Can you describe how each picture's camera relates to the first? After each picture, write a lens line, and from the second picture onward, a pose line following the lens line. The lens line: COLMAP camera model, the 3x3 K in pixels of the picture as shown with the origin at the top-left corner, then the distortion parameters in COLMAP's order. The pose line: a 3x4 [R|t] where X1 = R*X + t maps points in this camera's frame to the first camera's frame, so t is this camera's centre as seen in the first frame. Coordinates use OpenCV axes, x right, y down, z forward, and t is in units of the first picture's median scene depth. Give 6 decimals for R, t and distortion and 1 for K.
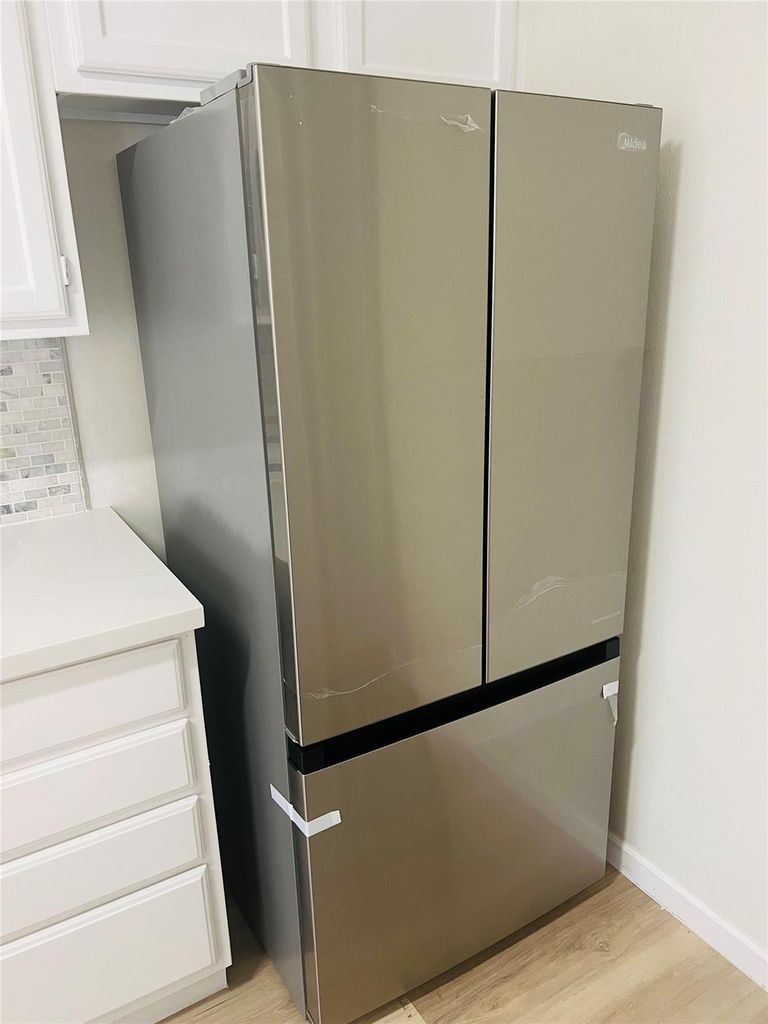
lens RADIAL K [[763.6, 0, 384.0], [0, 763.6, 512.0], [0, 0, 1]] dist [0.005863, -0.002625]
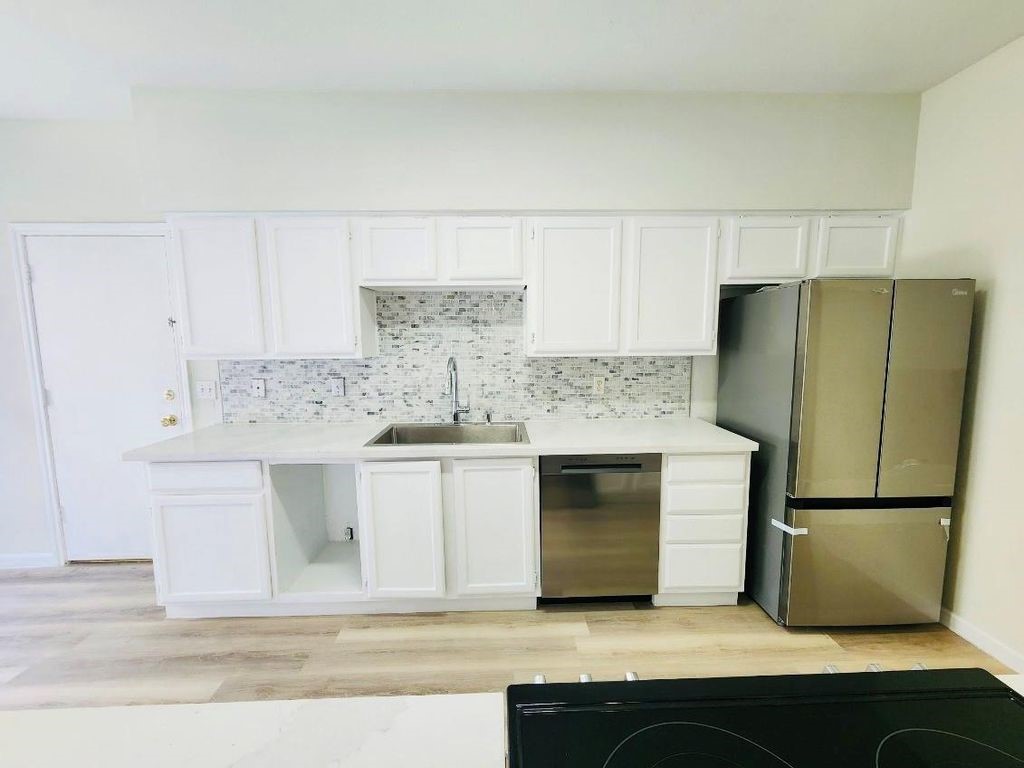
lens RADIAL K [[413.0, 0, 512.0], [0, 413.0, 384.0], [0, 0, 1]] dist [-0.003548, -0.000602]
pose [[0.865226, 0.070954, -0.496337, -0.224515], [-0.165354, 0.974933, -0.148877, 0.230153], [0.473332, 0.210883, 0.855269, -0.688400]]
